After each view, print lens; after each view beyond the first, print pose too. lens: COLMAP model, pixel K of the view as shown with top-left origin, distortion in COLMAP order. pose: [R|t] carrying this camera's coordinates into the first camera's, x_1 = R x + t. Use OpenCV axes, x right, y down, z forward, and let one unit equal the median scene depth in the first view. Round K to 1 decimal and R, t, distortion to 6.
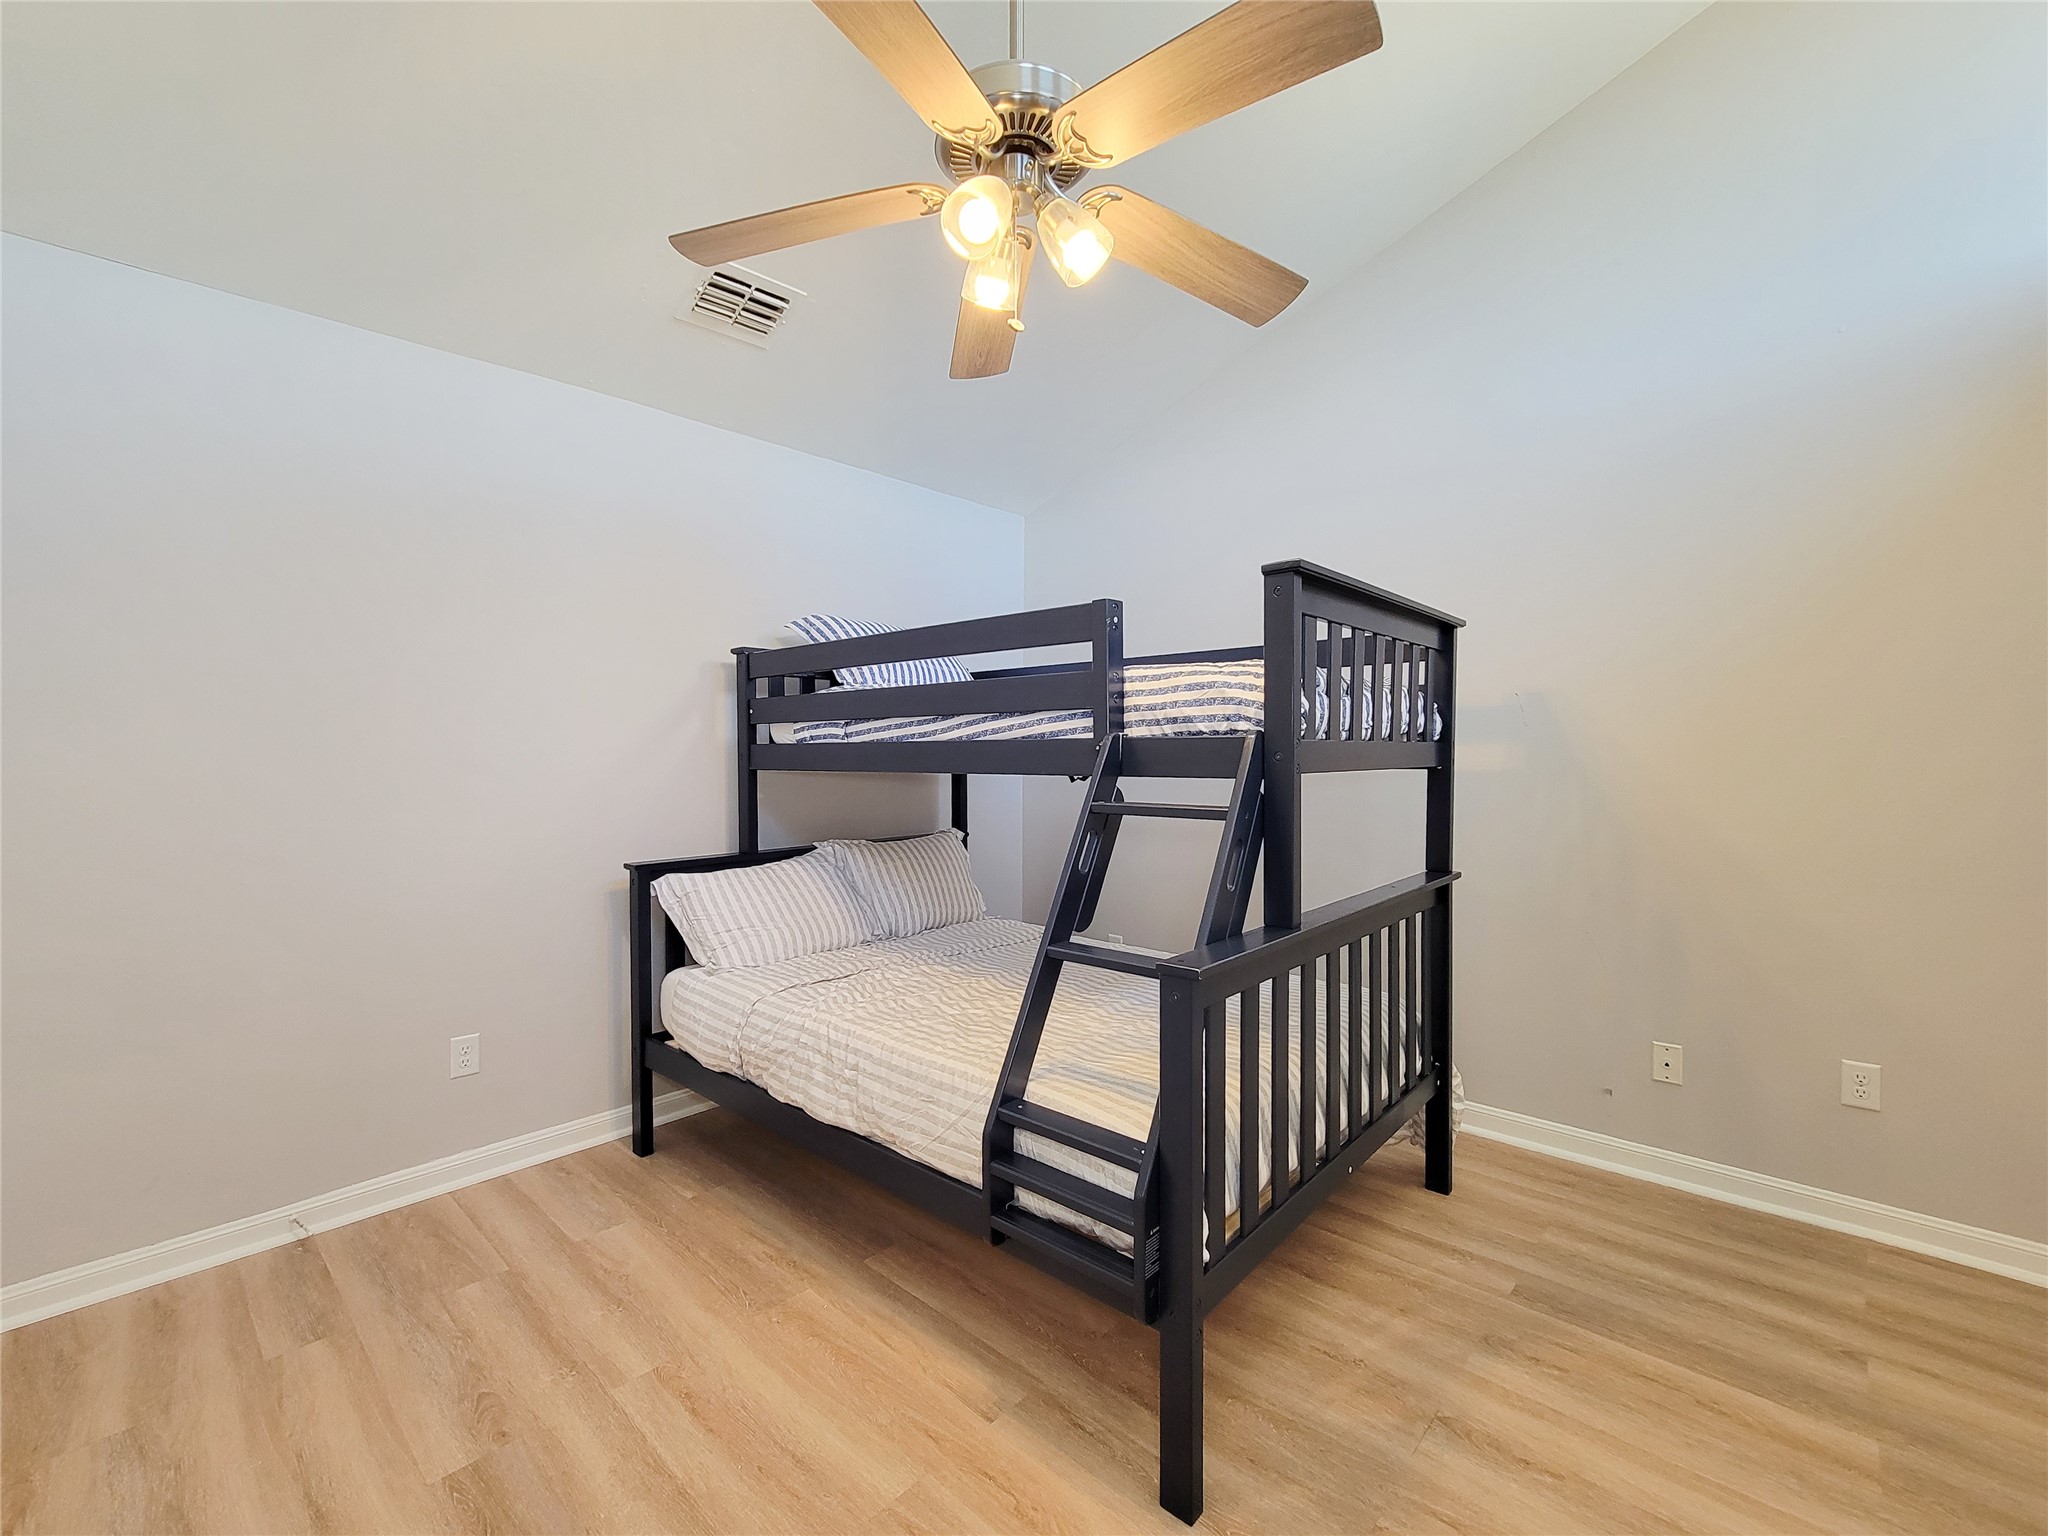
lens RADIAL K [[843.7, 0, 1015.7], [0, 843.7, 761.6], [0, 0, 1]] dist [-0.016669, -0.000517]
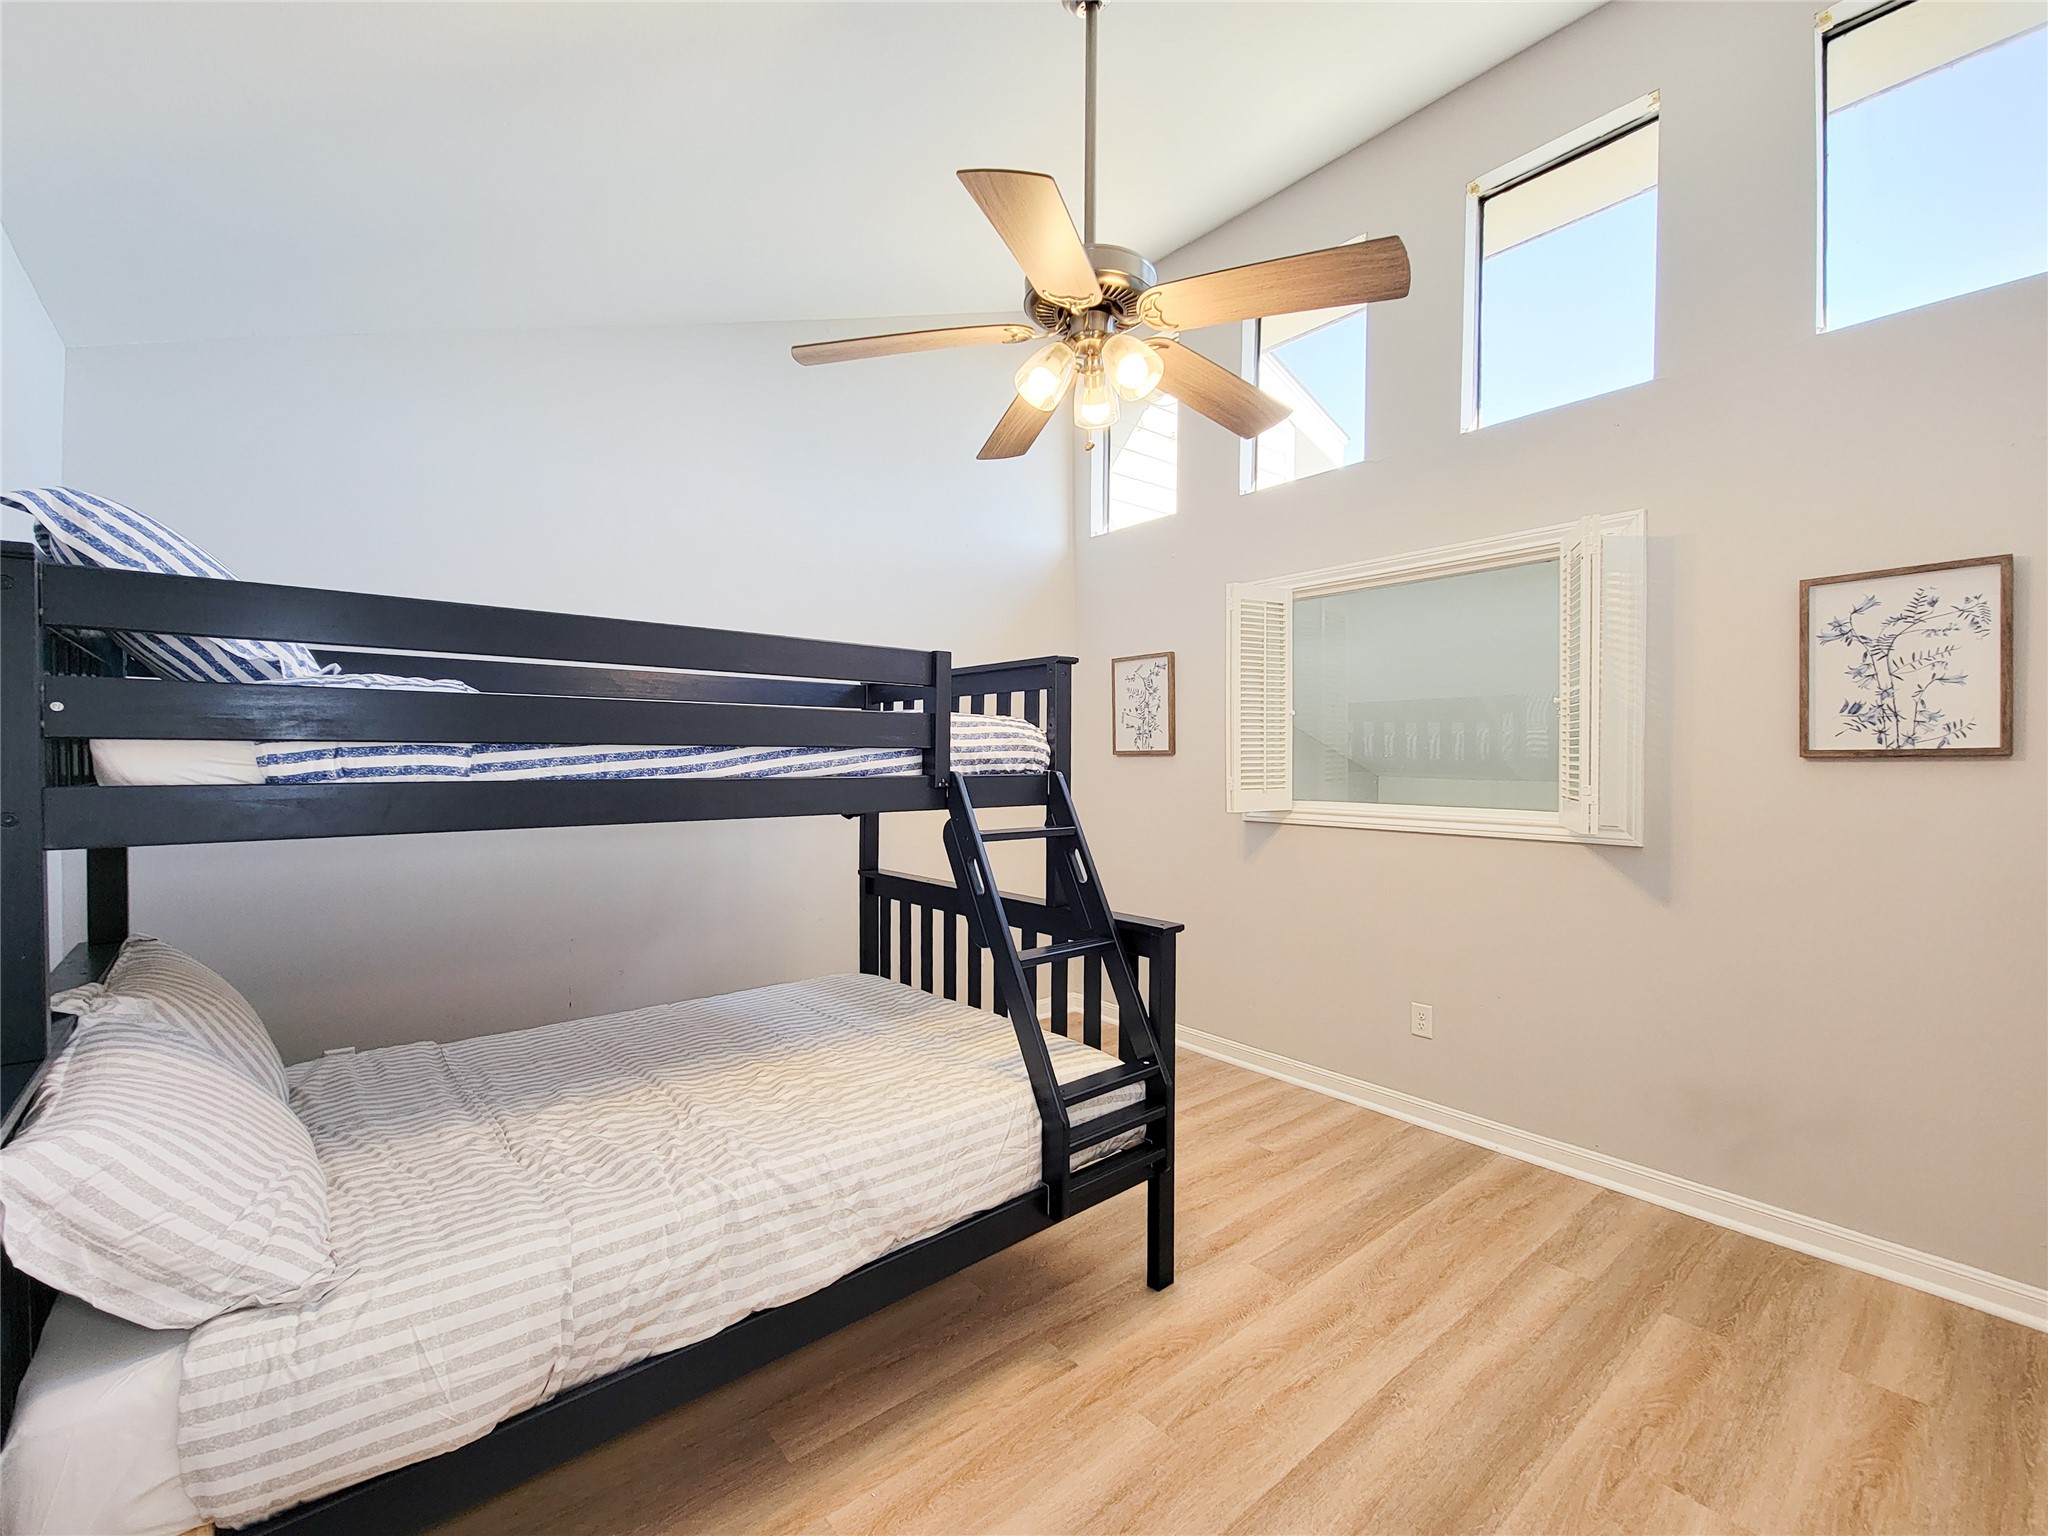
lens RADIAL K [[843.7, 0, 1016.7], [0, 843.7, 766.5], [0, 0, 1]] dist [-0.016669, -0.000517]
pose [[0.151485, -0.003892, 0.988452, -0.951392], [0.009460, 0.999952, 0.002488, -0.040680], [-0.988414, 0.008974, 0.151515, 0.713585]]
